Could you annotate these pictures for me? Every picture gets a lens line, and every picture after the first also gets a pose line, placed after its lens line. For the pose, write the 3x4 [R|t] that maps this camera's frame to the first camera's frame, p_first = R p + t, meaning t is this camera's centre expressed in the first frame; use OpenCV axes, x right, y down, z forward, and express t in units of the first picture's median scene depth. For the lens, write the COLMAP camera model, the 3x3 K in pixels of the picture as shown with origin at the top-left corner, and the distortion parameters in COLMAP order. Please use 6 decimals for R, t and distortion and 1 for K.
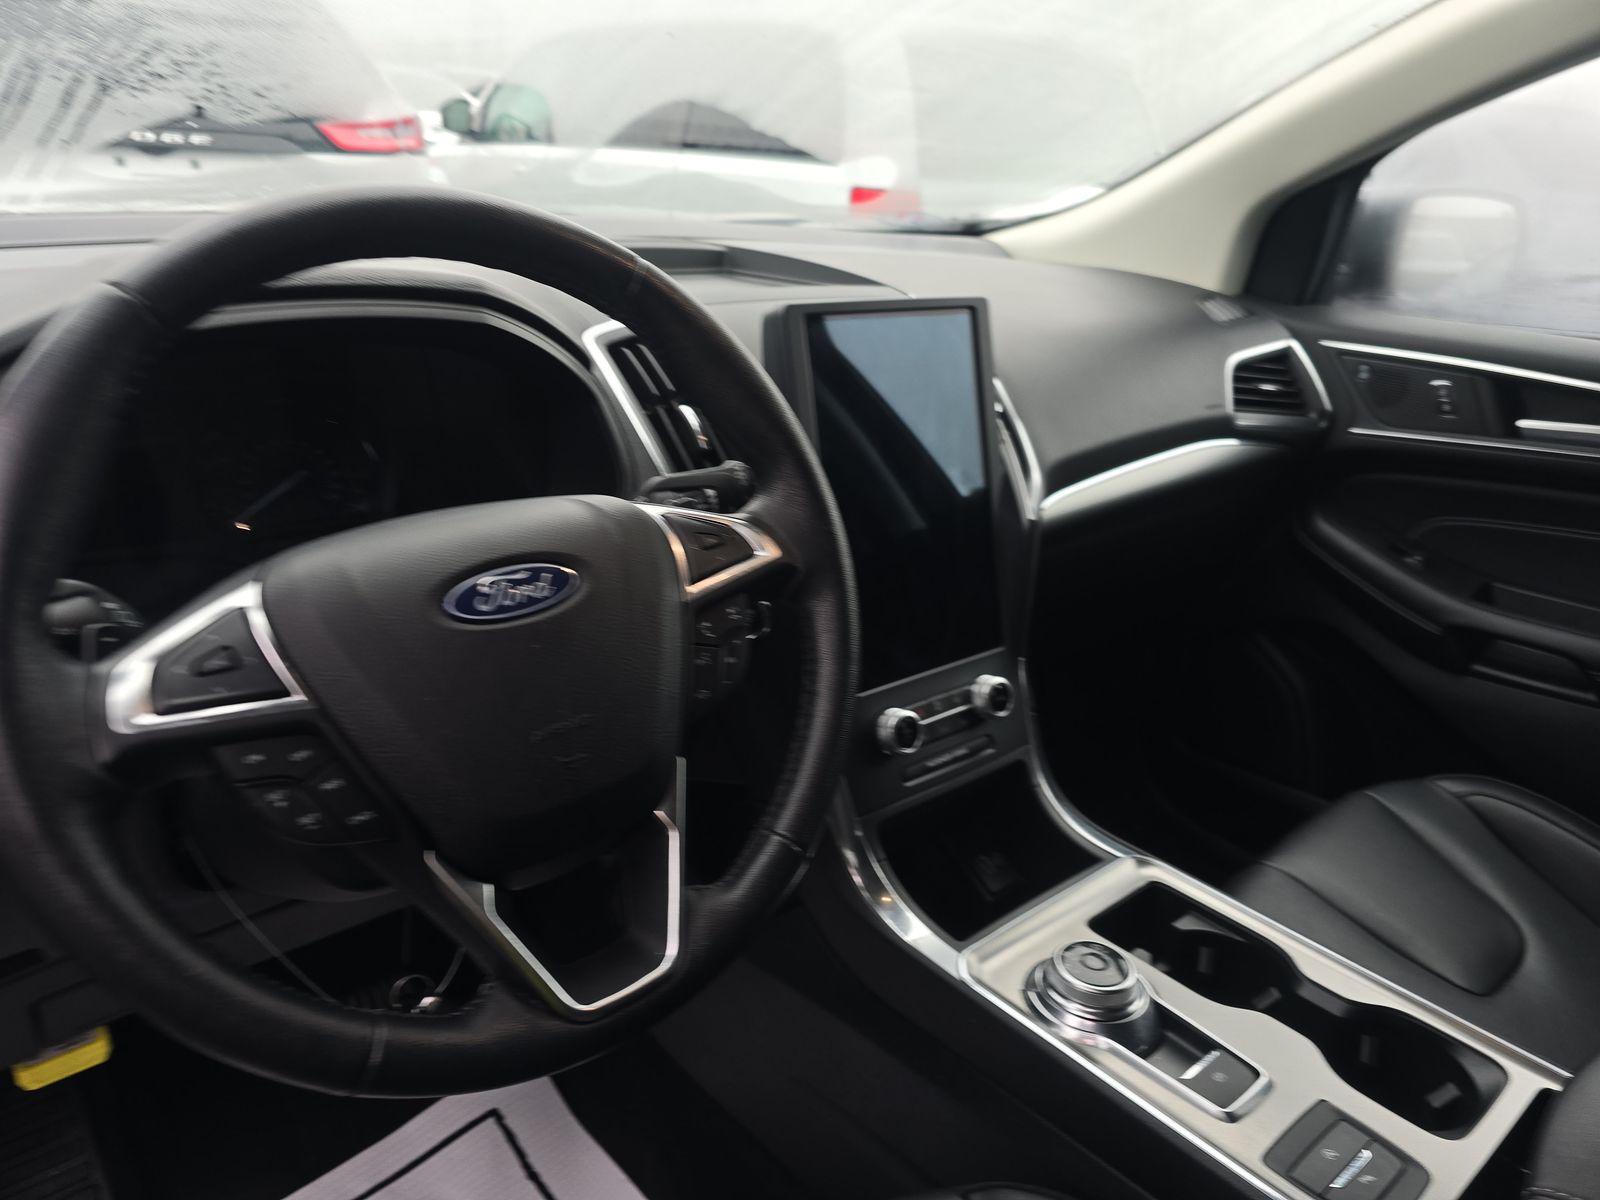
lens RADIAL K [[1068.1, 0, 800.0], [0, 1068.1, 600.0], [0, 0, 1]] dist [0.006591, 0.002837]
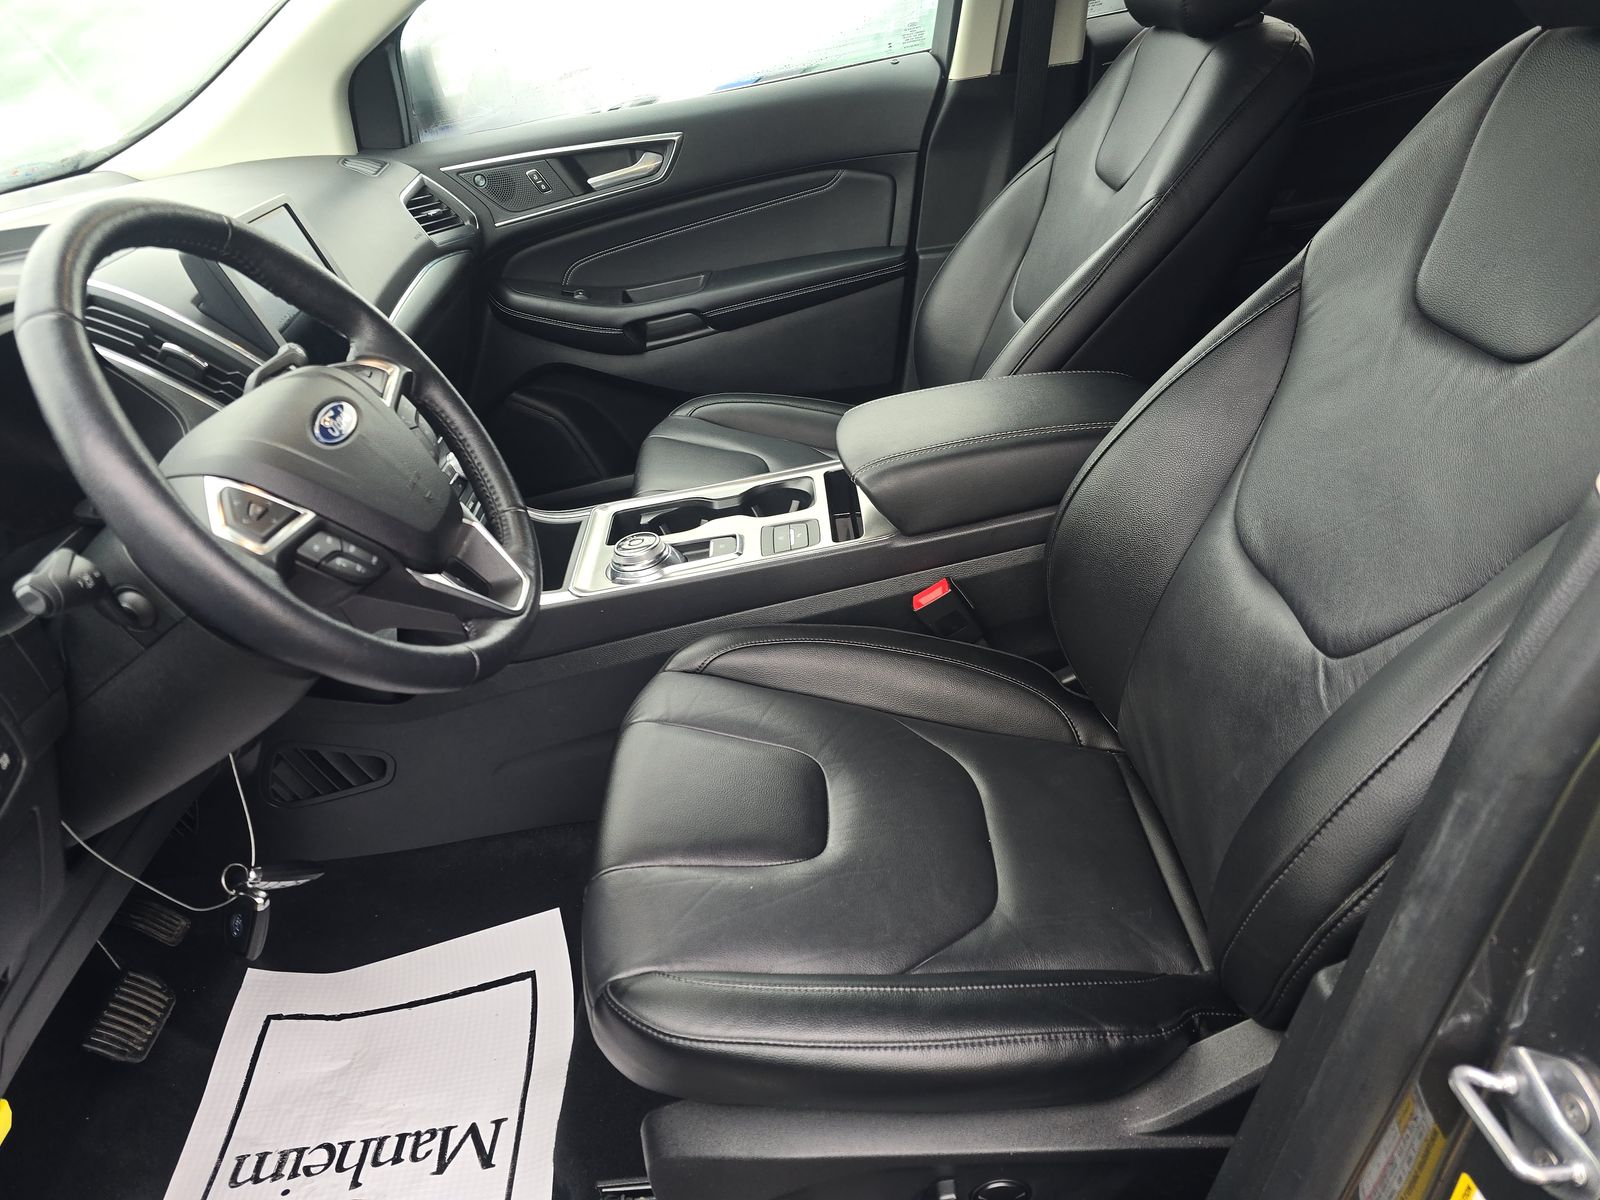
lens RADIAL K [[1068.1, 0, 800.0], [0, 1068.1, 600.0], [0, 0, 1]] dist [0.006591, 0.002837]
pose [[0.589494, -0.530590, 0.609074, -0.396441], [0.455288, 0.841082, 0.292050, 0.025952], [-0.667241, 0.105143, 0.737384, -0.248070]]
